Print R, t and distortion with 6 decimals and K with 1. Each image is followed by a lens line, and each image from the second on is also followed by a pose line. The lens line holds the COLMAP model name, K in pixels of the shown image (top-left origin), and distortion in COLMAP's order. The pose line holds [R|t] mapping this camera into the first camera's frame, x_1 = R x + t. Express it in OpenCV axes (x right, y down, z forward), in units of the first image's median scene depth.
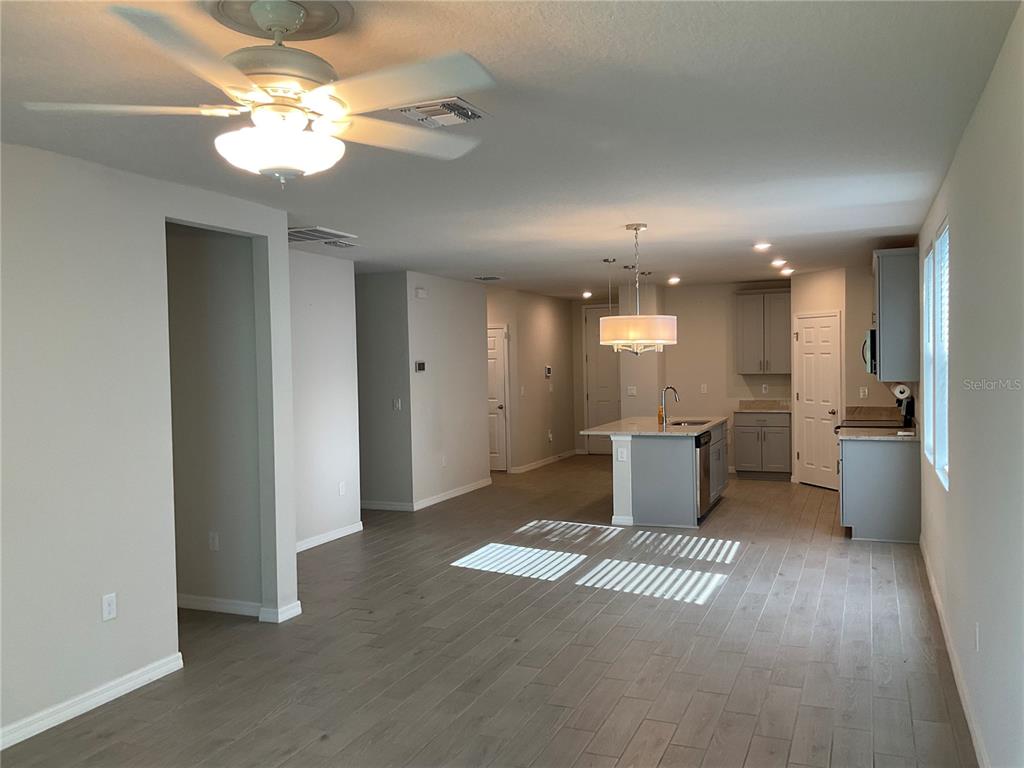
lens RADIAL K [[843.5, 0, 510.5], [0, 843.5, 381.3], [0, 0, 1]] dist [0.107704, -0.207947]
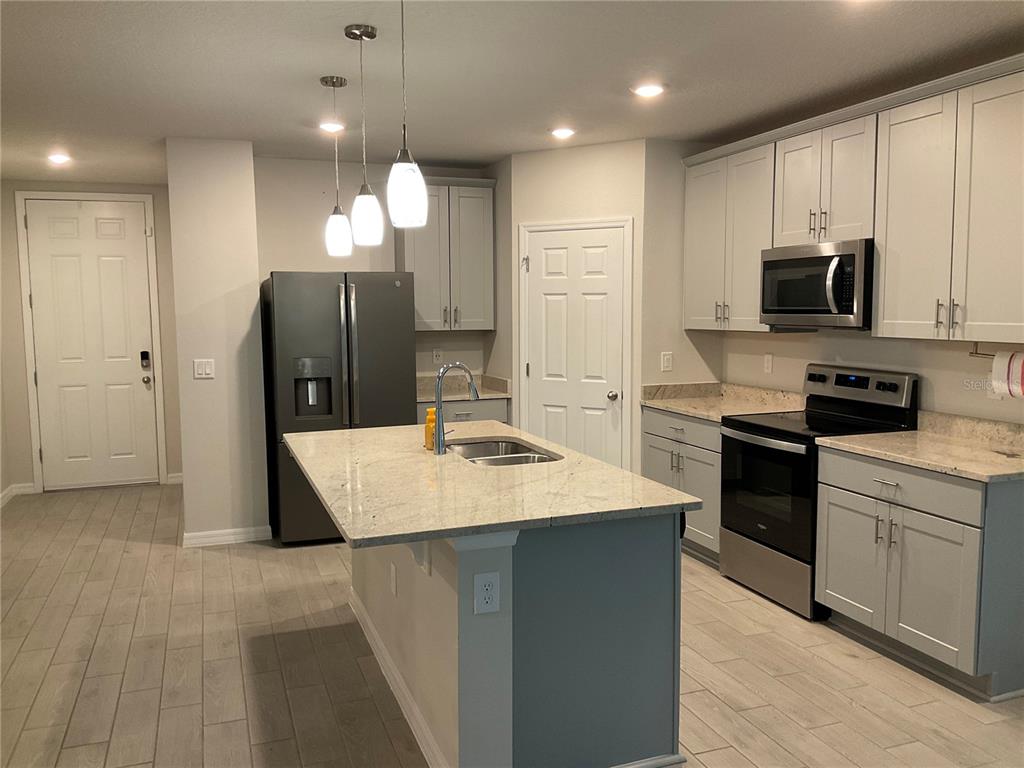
lens RADIAL K [[843.5, 0, 510.5], [0, 843.5, 381.3], [0, 0, 1]] dist [0.107704, -0.207947]
pose [[0.740610, -0.048215, 0.670203, -0.052958], [0.012330, 0.998229, 0.058189, -0.007462], [-0.671822, -0.034832, 0.739893, 0.599246]]
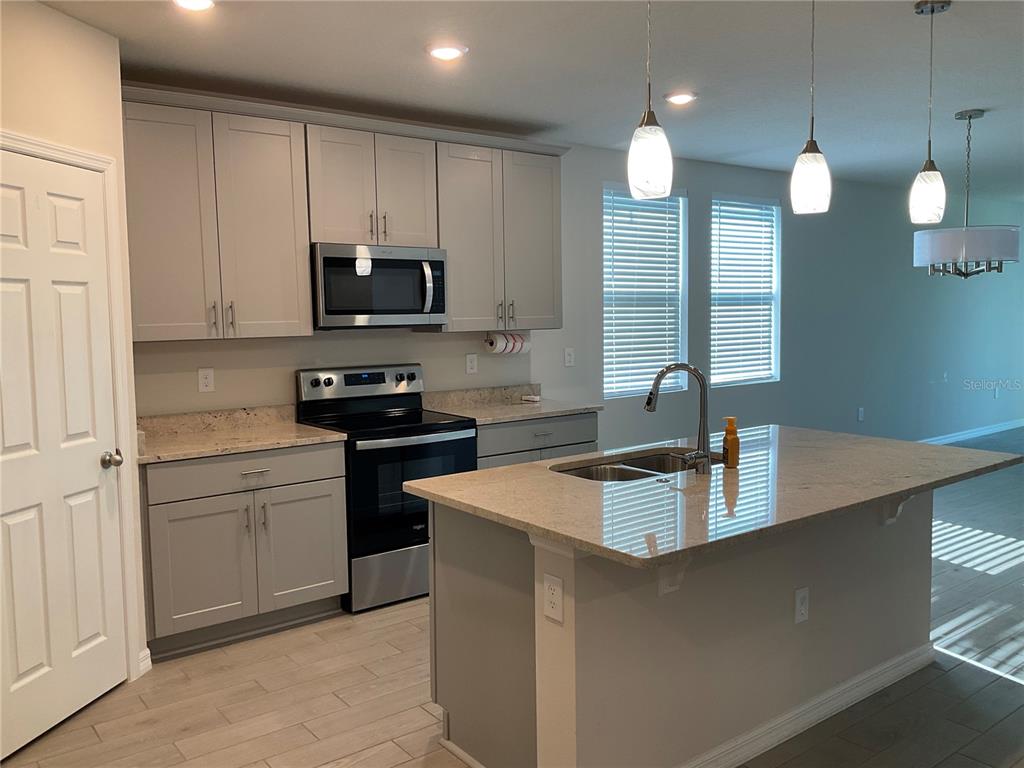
lens RADIAL K [[843.5, 0, 510.5], [0, 843.5, 381.3], [0, 0, 1]] dist [0.107704, -0.207947]
pose [[-0.866075, -0.012869, 0.499749, 0.076447], [0.041827, 0.994298, 0.098091, -0.020583], [-0.498161, 0.105857, -0.860598, 1.177185]]
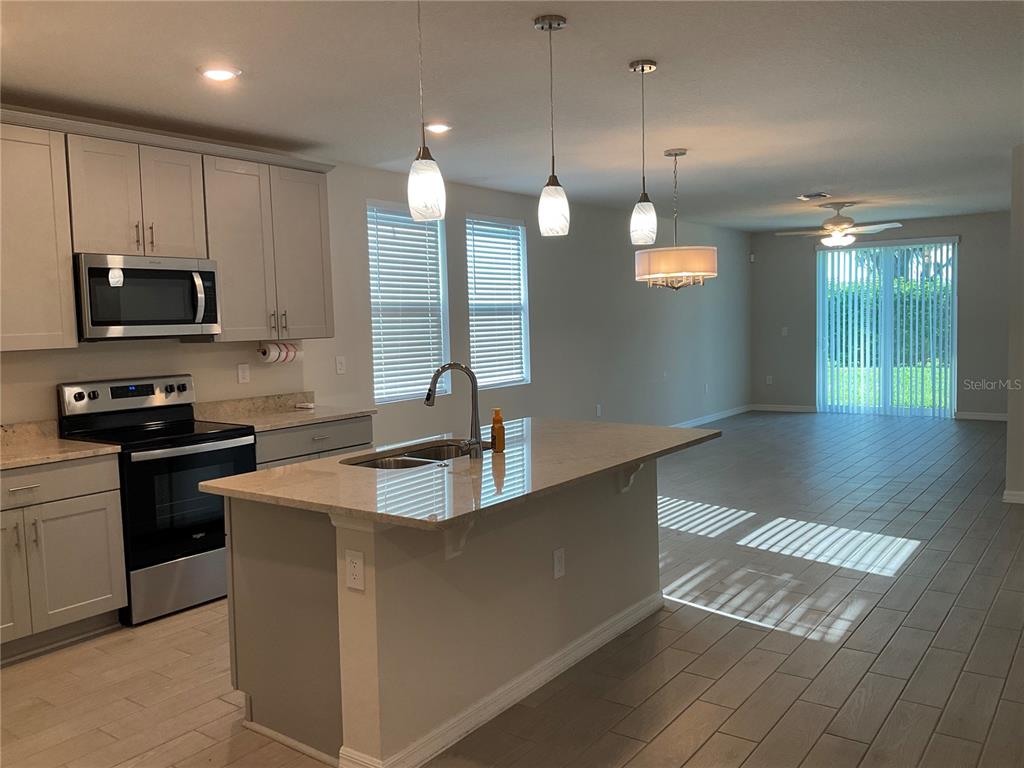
lens RADIAL K [[843.5, 0, 510.5], [0, 843.5, 381.3], [0, 0, 1]] dist [0.107704, -0.207947]
pose [[-0.972068, 0.023691, 0.233499, 0.071900], [0.047343, 0.994234, 0.096214, -0.019597], [-0.229873, 0.104581, -0.967585, 1.216204]]
